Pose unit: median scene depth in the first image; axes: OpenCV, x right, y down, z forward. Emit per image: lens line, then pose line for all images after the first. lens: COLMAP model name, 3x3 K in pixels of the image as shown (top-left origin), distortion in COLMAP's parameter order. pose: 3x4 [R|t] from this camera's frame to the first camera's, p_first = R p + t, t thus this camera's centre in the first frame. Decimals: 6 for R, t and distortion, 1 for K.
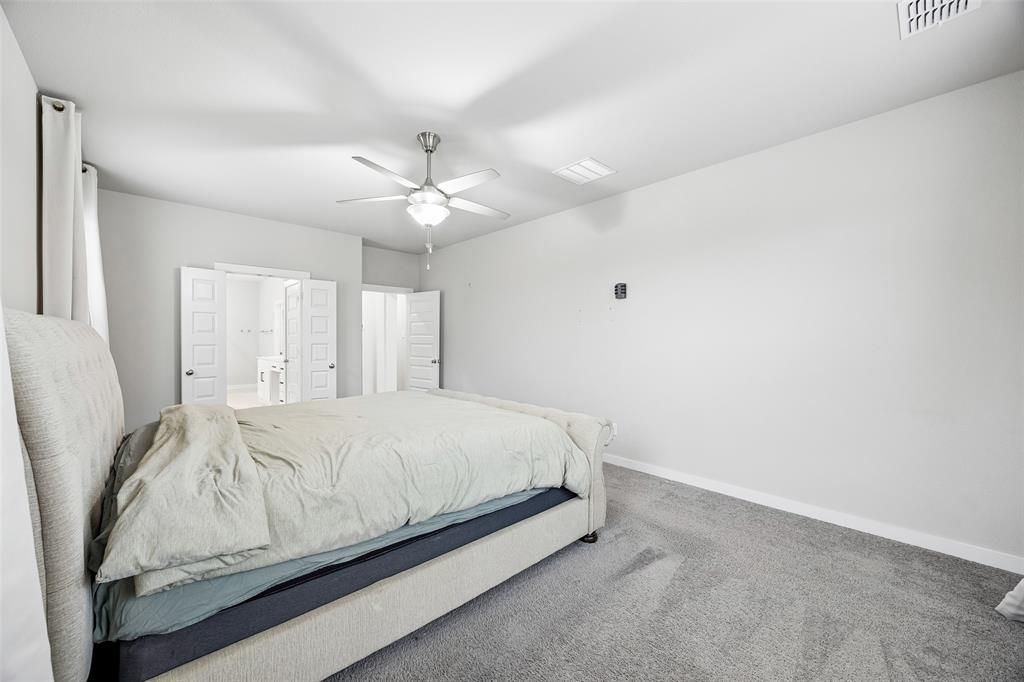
lens RADIAL K [[390.3, 0, 509.8], [0, 390.3, 339.3], [0, 0, 1]] dist [-0.001454, -0.000023]
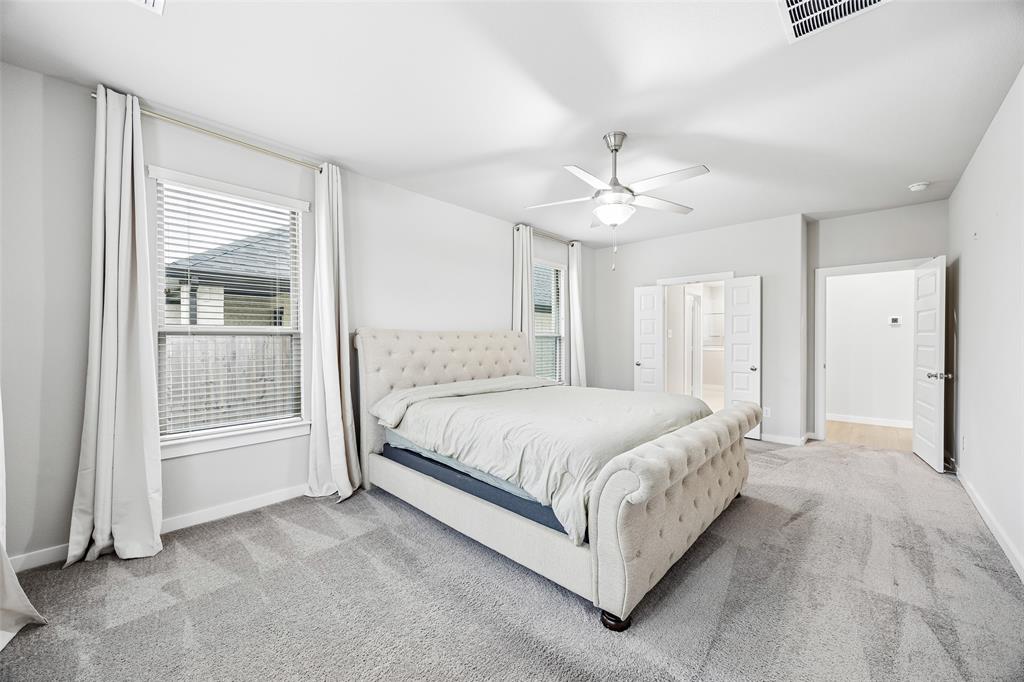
lens RADIAL K [[390.3, 0, 509.8], [0, 390.3, 339.3], [0, 0, 1]] dist [-0.001454, -0.000023]
pose [[0.061251, -0.001704, -0.998121, 0.777328], [0.002345, 0.999996, -0.001563, 0.001770], [0.998120, -0.002245, 0.061255, 0.669616]]
